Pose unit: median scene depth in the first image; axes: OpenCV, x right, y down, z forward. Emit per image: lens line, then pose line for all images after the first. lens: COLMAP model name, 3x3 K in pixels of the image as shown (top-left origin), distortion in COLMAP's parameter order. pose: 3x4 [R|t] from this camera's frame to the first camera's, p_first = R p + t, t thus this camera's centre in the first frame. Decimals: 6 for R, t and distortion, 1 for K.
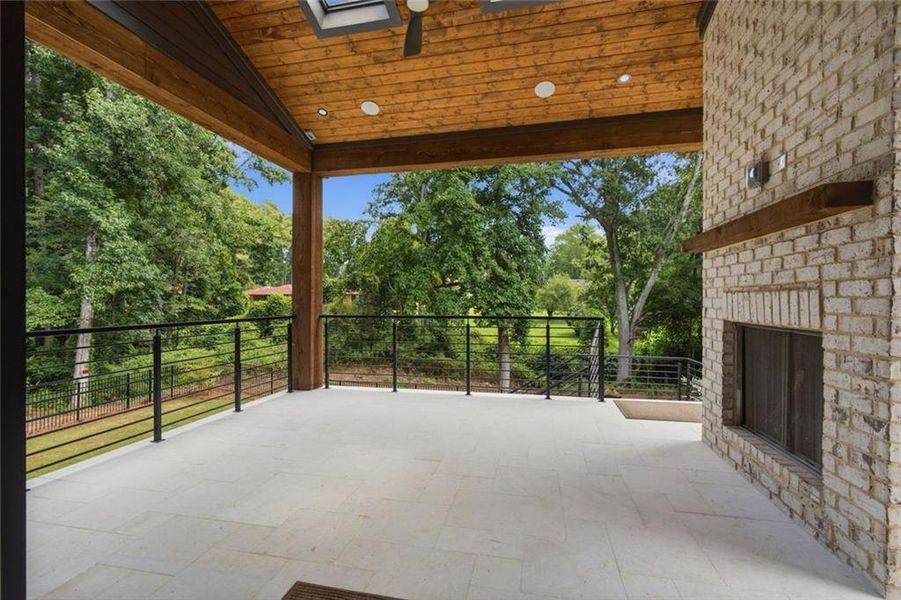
lens RADIAL K [[405.7, 0, 452.3], [0, 405.7, 300.4], [0, 0, 1]] dist [0.000230, 0.000047]
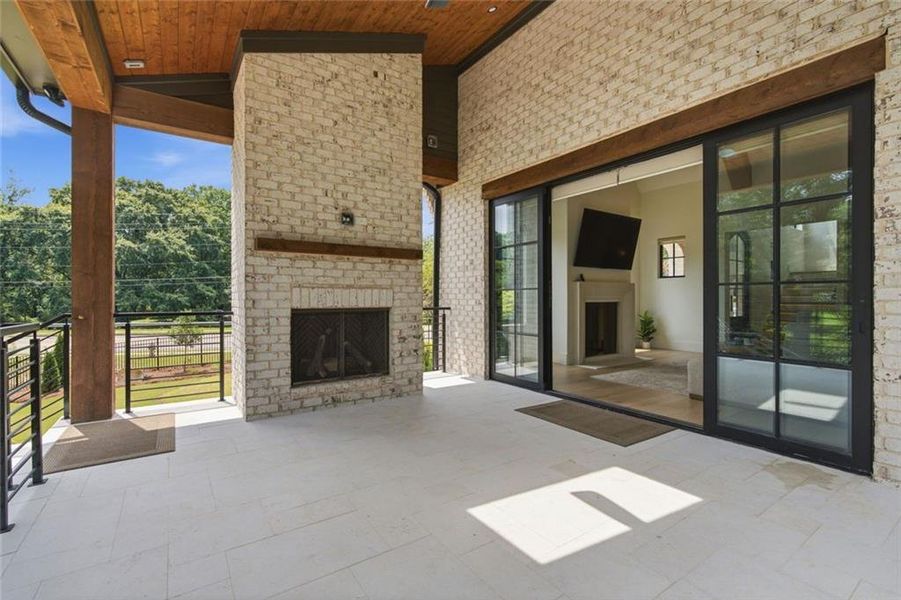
lens RADIAL K [[405.7, 0, 452.2], [0, 405.7, 302.5], [0, 0, 1]] dist [0.000230, 0.000047]
pose [[-0.734064, 0.000138, 0.679080, -0.935504], [0.007001, 0.999948, 0.007365, 0.036273], [-0.679044, 0.010161, -0.734027, 2.534014]]
